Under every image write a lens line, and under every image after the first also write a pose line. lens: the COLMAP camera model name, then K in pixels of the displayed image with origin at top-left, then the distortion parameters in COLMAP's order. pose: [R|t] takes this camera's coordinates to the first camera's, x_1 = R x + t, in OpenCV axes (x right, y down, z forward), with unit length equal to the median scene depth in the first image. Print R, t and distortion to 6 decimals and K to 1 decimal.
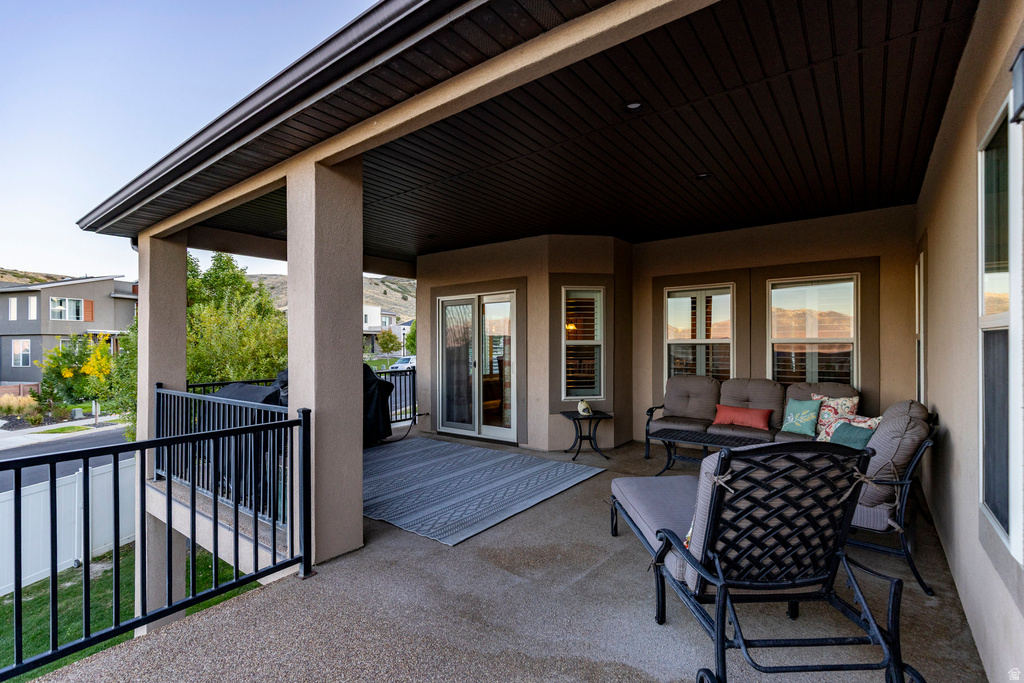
lens RADIAL K [[458.6, 0, 515.7], [0, 458.6, 342.9], [0, 0, 1]] dist [-0.004012, -0.000321]
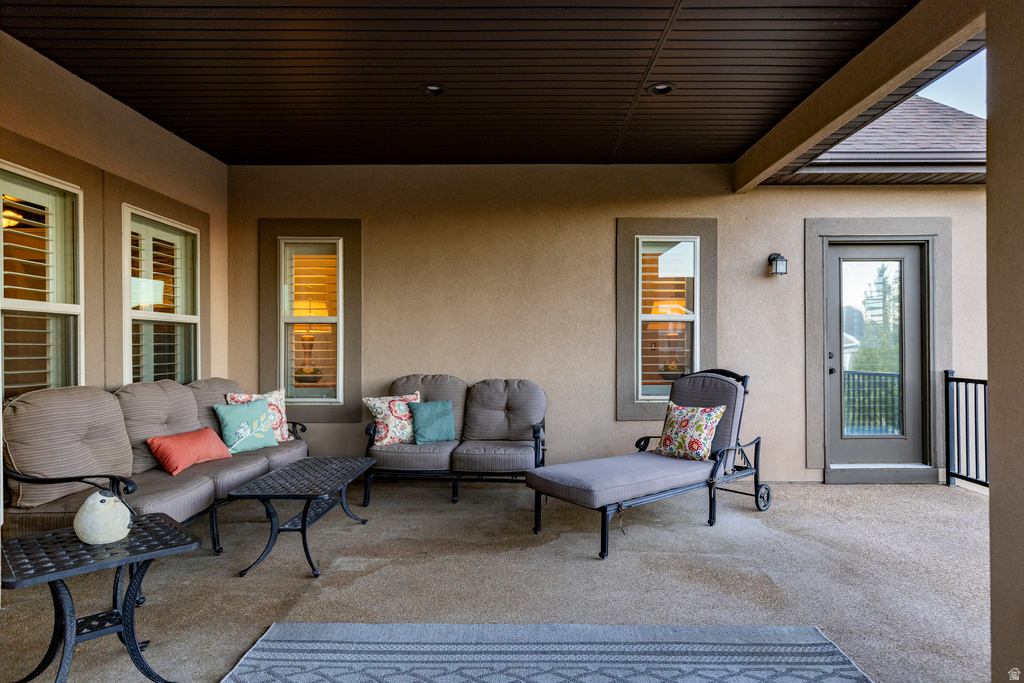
lens RADIAL K [[587.2, 0, 516.7], [0, 587.2, 343.1], [0, 0, 1]] dist [0.000734, 0.000834]
pose [[-0.596608, -0.000436, 0.802533, -0.587190], [-0.004001, 0.999989, -0.002431, 0.052507], [-0.802523, -0.004661, -0.596603, 1.960450]]
